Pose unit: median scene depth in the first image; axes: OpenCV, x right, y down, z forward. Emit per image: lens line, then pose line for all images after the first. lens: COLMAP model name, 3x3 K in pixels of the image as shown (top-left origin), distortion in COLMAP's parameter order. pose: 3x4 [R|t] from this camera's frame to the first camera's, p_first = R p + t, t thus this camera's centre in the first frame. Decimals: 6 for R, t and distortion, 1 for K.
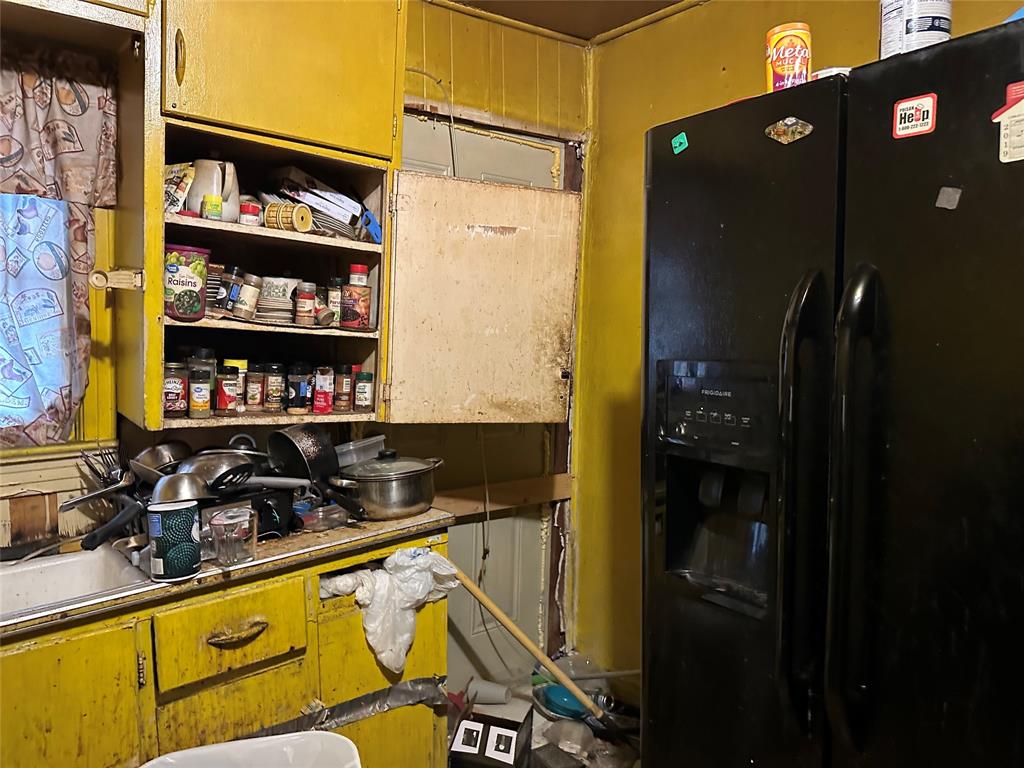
lens RADIAL K [[721.7, 0, 507.2], [0, 721.7, 380.2], [0, 0, 1]] dist [0.082100, -0.112875]
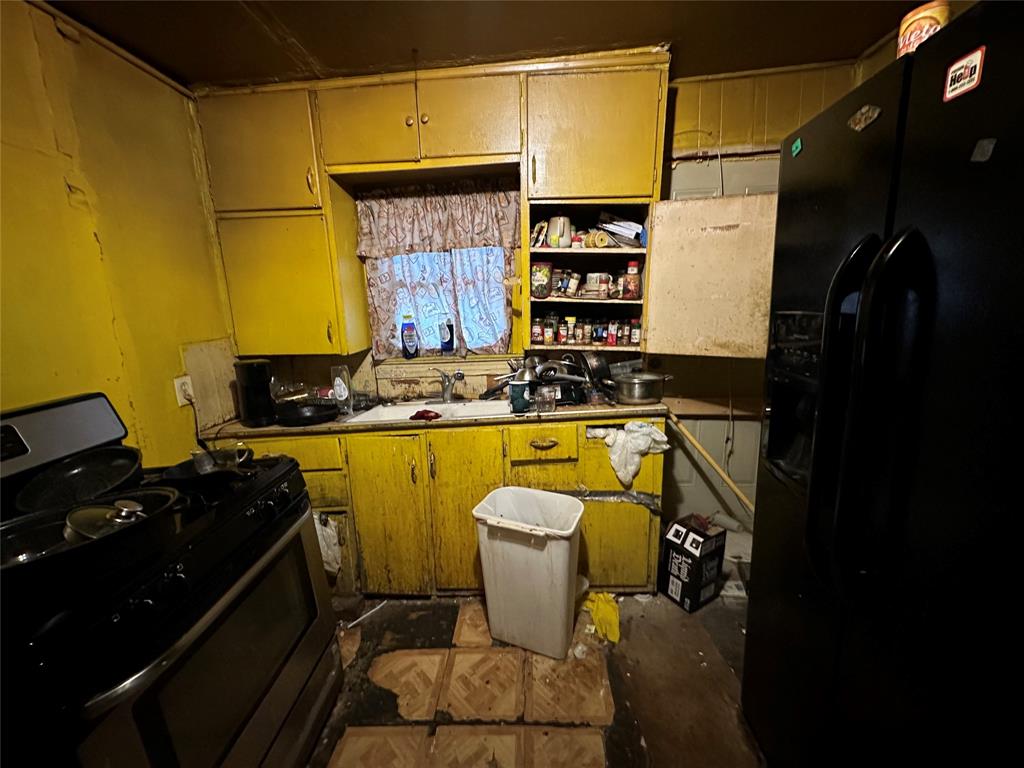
lens RADIAL K [[411.2, 0, 512.7], [0, 411.2, 382.0], [0, 0, 1]] dist [-0.002821, -0.000080]
pose [[0.732646, 0.094577, -0.674007, 0.313603], [-0.010403, 0.991739, 0.127853, 0.006783], [0.680531, -0.086659, 0.727577, 0.052374]]
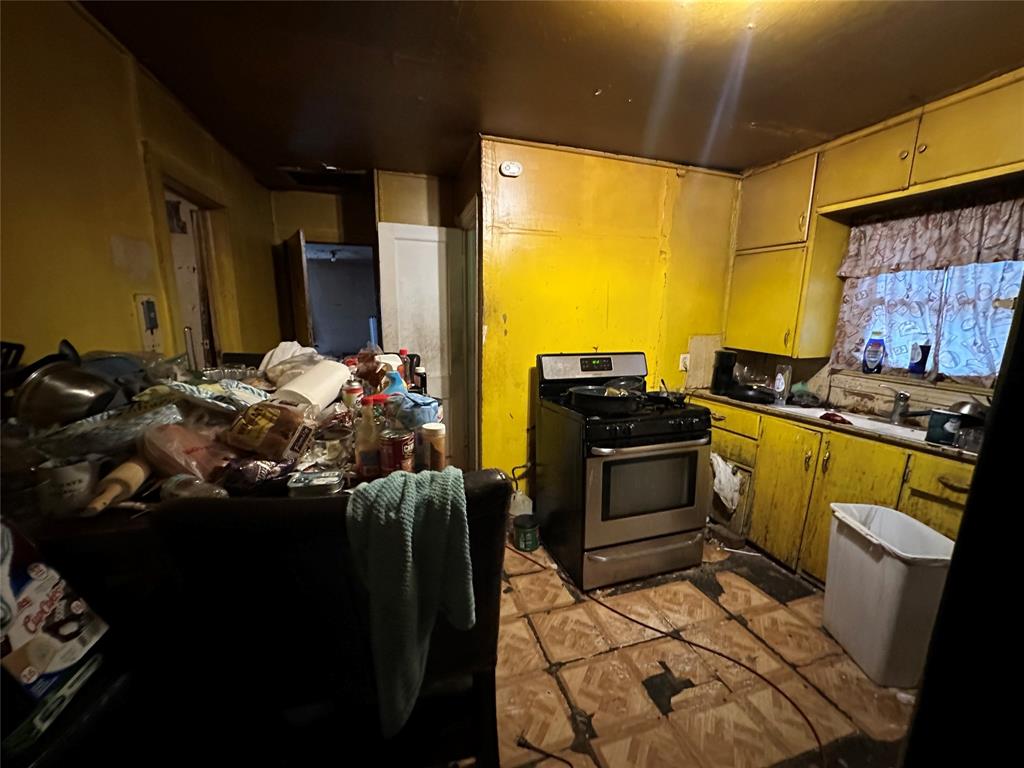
lens RADIAL K [[402.2, 0, 511.2], [0, 402.2, 392.8], [0, 0, 1]] dist [-0.000794, -0.000060]
pose [[-0.386317, 0.169726, -0.906616, 0.876205], [-0.101275, 0.969176, 0.224592, -0.013328], [0.916789, 0.178582, -0.357220, 0.201447]]
